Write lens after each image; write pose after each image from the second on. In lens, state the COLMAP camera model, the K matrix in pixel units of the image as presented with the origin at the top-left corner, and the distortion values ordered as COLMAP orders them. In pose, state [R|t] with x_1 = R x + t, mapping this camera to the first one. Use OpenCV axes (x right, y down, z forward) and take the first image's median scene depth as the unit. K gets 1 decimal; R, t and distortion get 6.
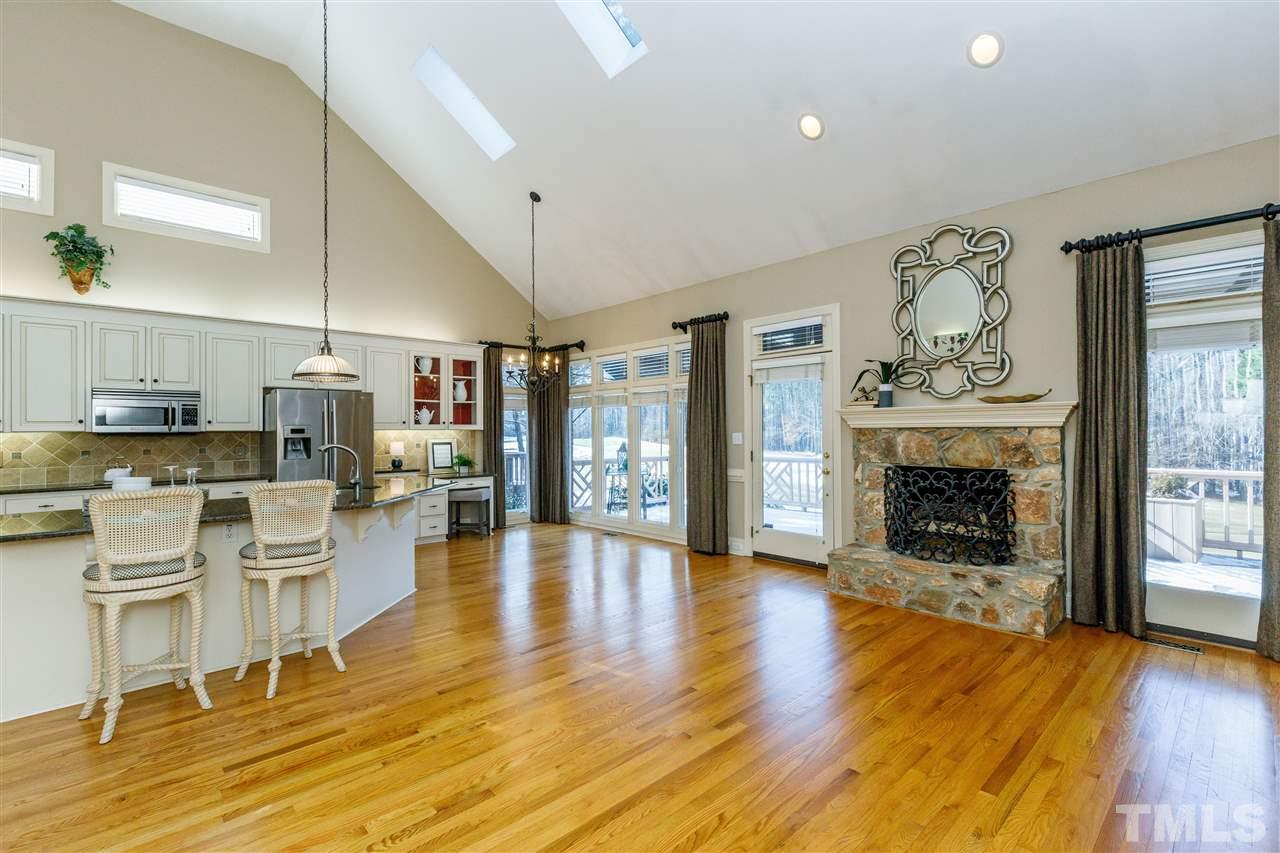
lens RADIAL K [[574.6, 0, 640.9], [0, 574.6, 426.5], [0, 0, 1]] dist [0.007876, -0.002495]
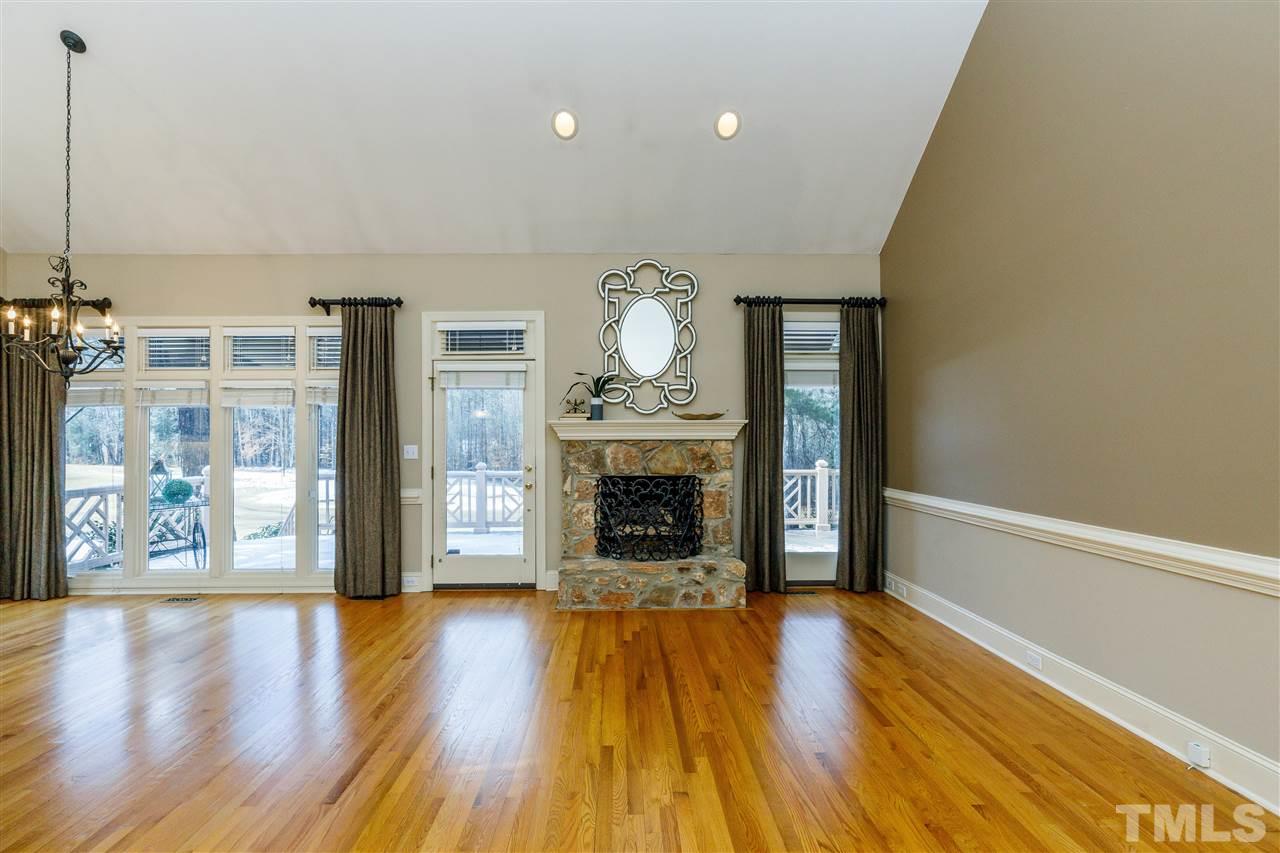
lens RADIAL K [[600.6, 0, 636.1], [0, 600.6, 433.9], [0, 0, 1]] dist [0.002404, 0.000808]
pose [[0.668935, 0.010569, 0.743246, -0.305992], [-0.005906, 0.999943, -0.008904, 0.000640], [-0.743298, 0.001566, 0.668959, 0.208079]]
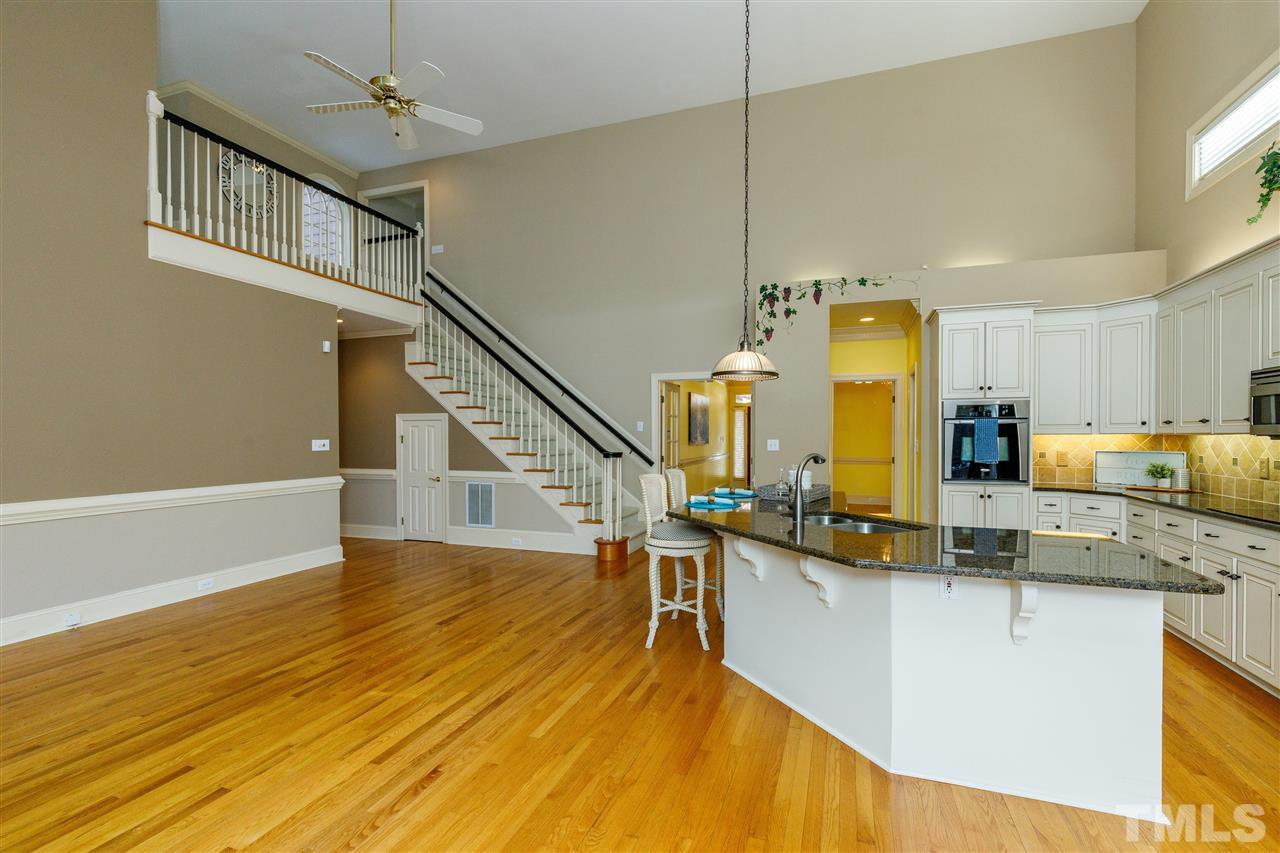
lens RADIAL K [[574.6, 0, 651.3], [0, 574.6, 433.7], [0, 0, 1]] dist [0.007876, -0.002495]
pose [[-0.880921, 0.003093, -0.473252, 0.009524], [0.006517, 0.999963, -0.005595, 0.002918], [0.473218, -0.008013, -0.880909, 1.221740]]
